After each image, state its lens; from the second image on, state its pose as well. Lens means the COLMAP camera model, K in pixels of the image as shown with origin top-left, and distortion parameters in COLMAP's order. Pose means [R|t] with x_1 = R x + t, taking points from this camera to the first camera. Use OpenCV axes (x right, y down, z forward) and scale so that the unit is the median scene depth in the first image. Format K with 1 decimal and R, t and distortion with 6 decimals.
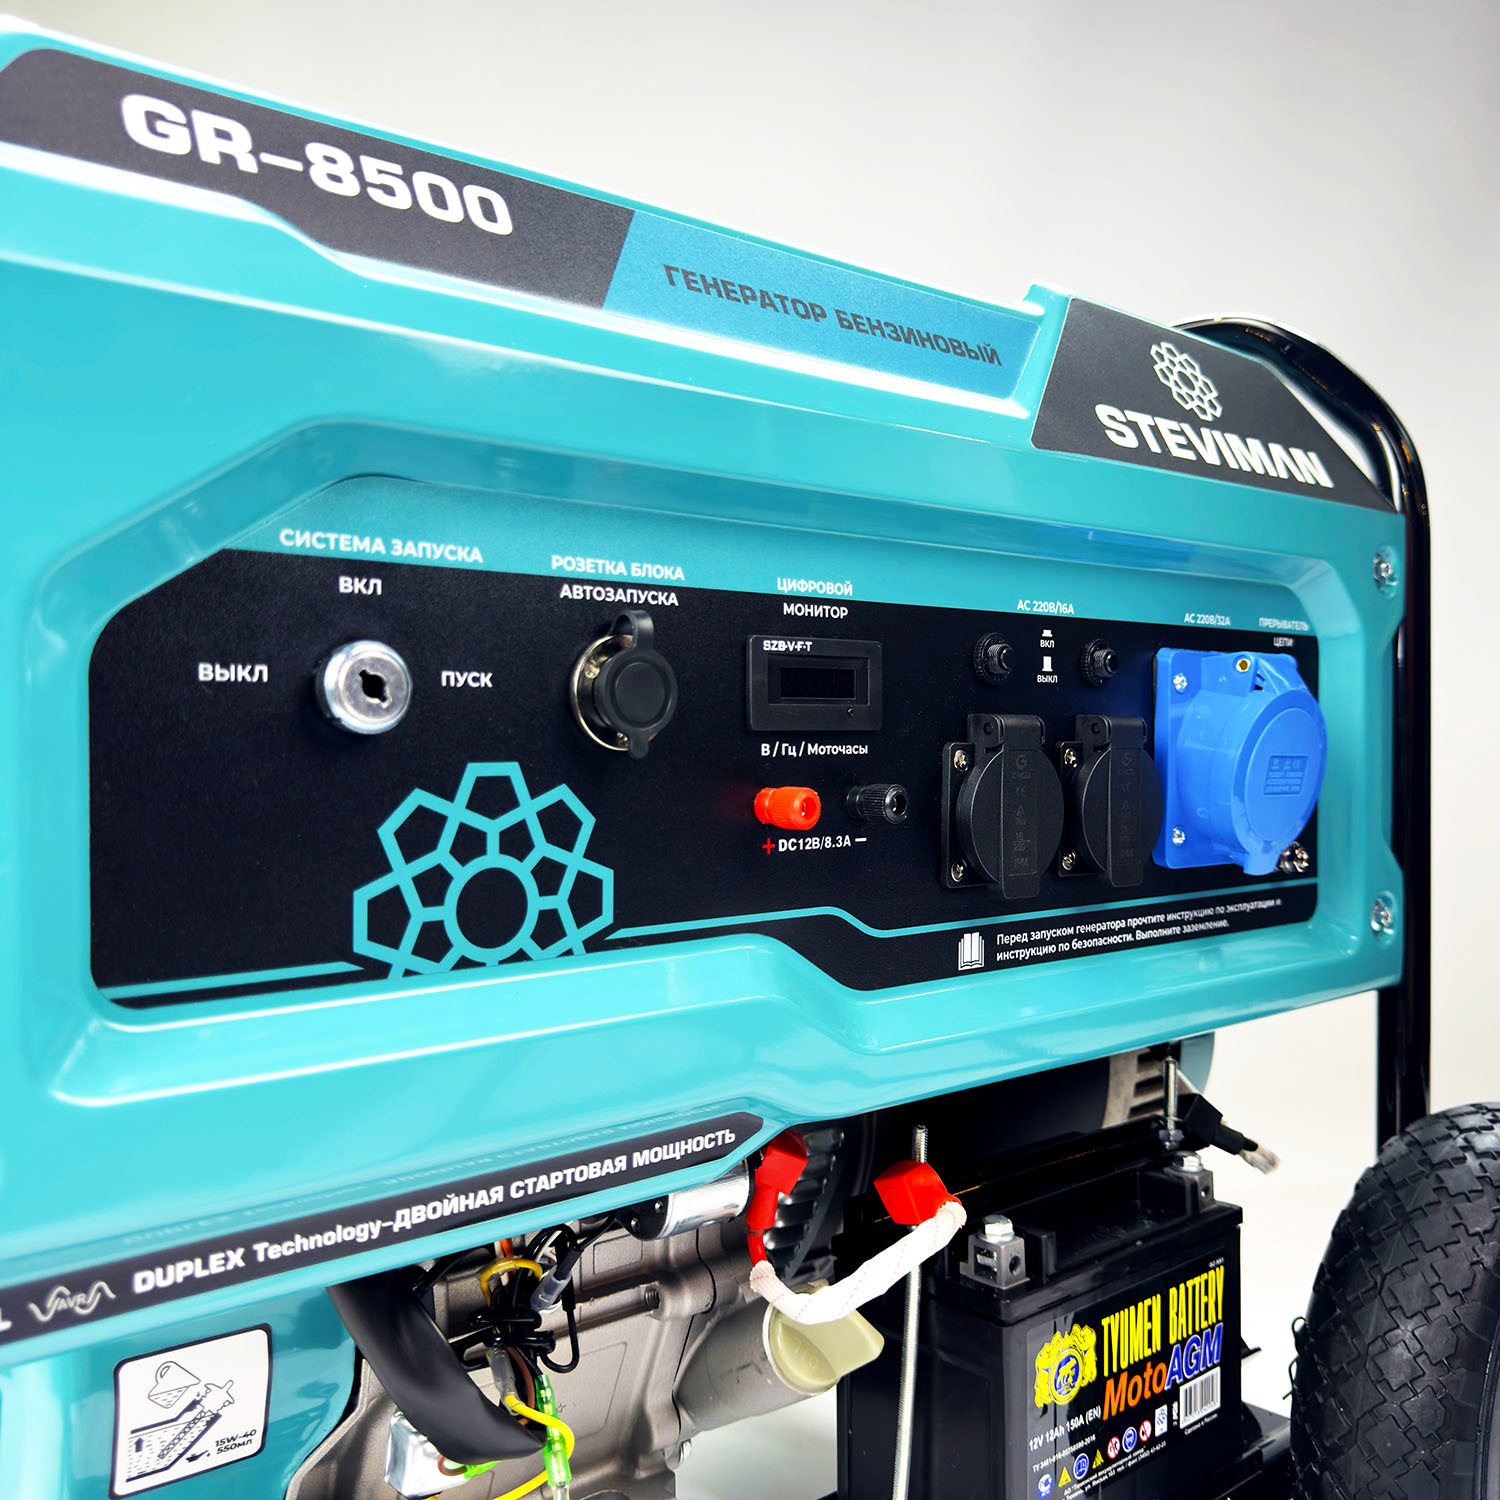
lens RADIAL K [[1485.2, 0, 761.2], [0, 1485.2, 749.6], [0, 0, 1]] dist [0.091338, 0.000000]
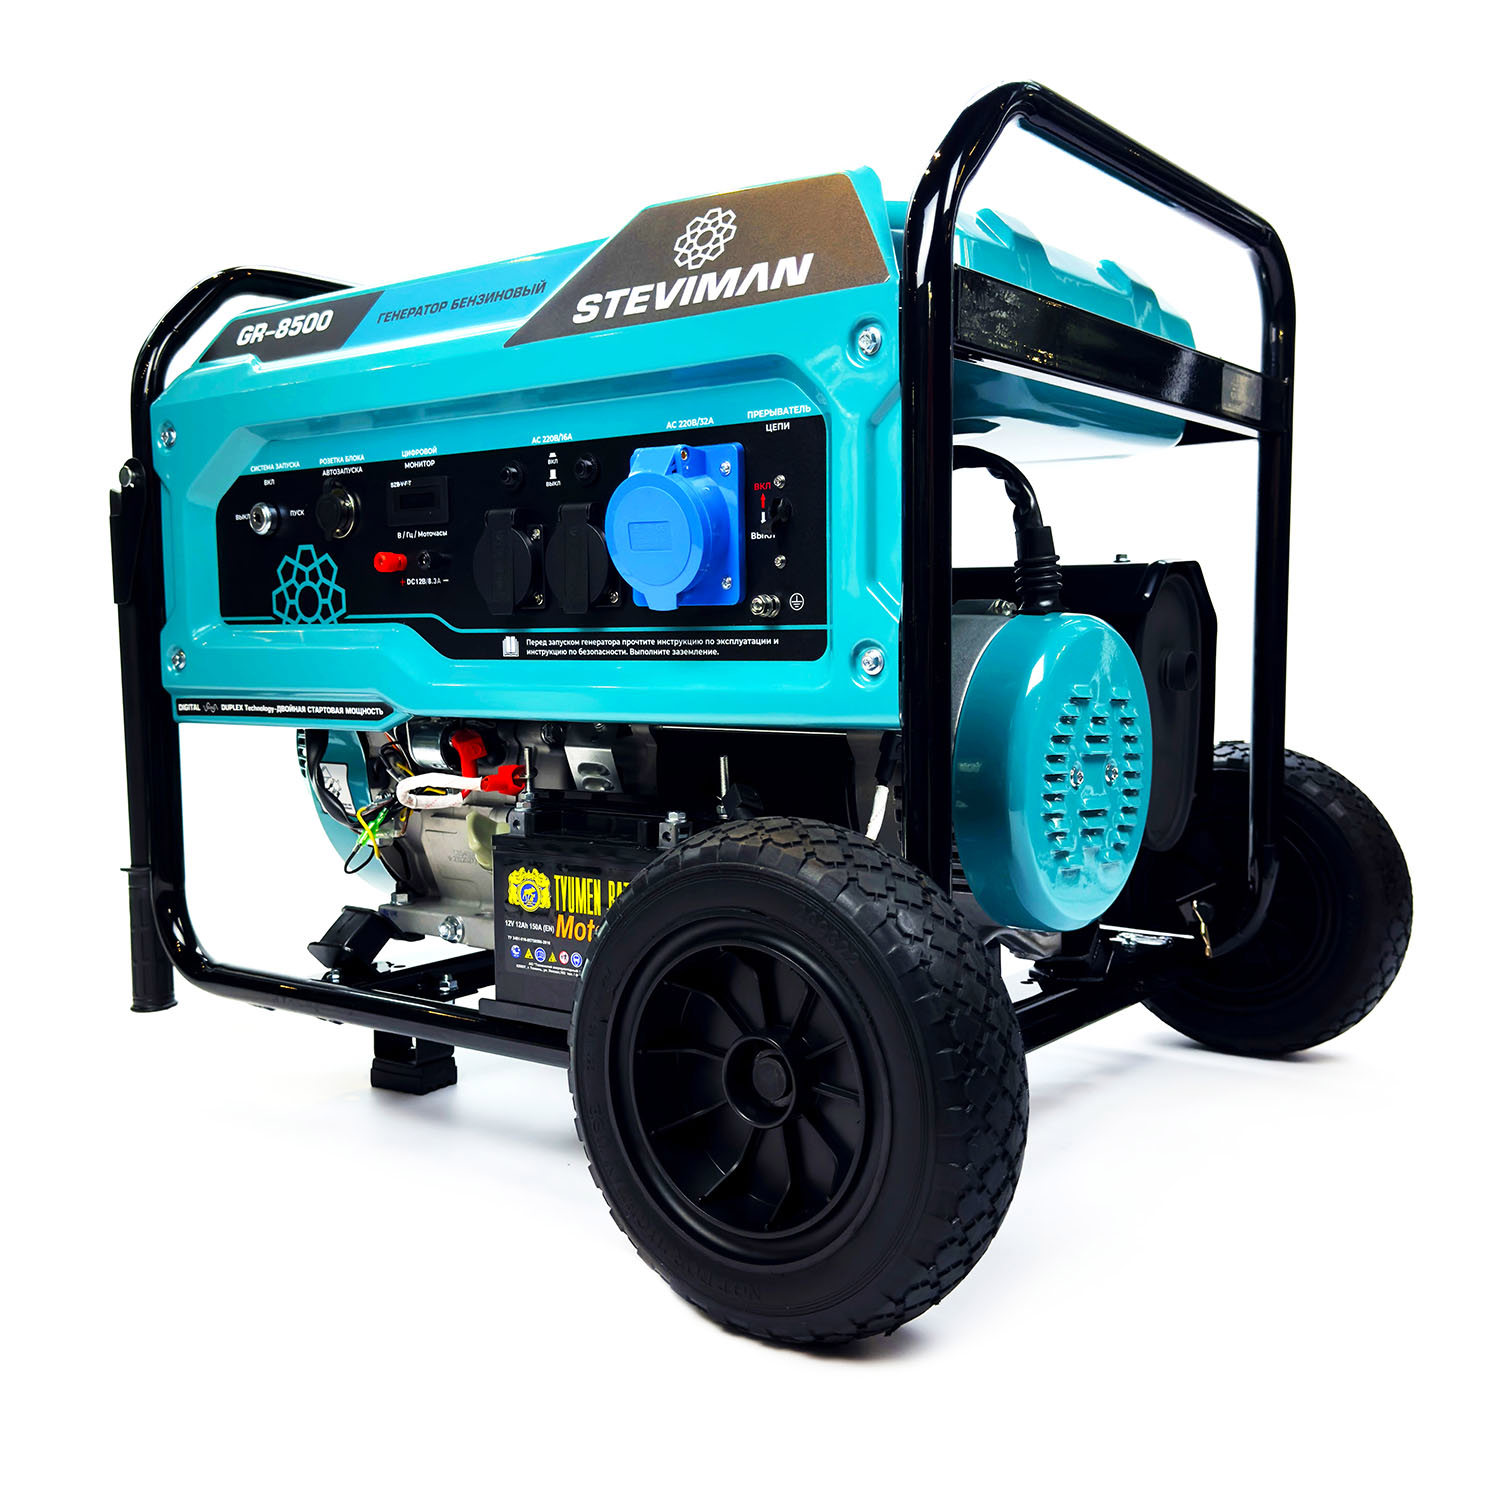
lens RADIAL K [[1556.8, 0, 738.6], [0, 1556.8, 750.6], [0, 0, 1]] dist [0.156166, 0.000000]
pose [[0.191347, 0.062629, -0.979522, 1.994958], [-0.011408, 0.998037, 0.061584, 0.140501], [0.981456, -0.000609, 0.191686, 0.907716]]
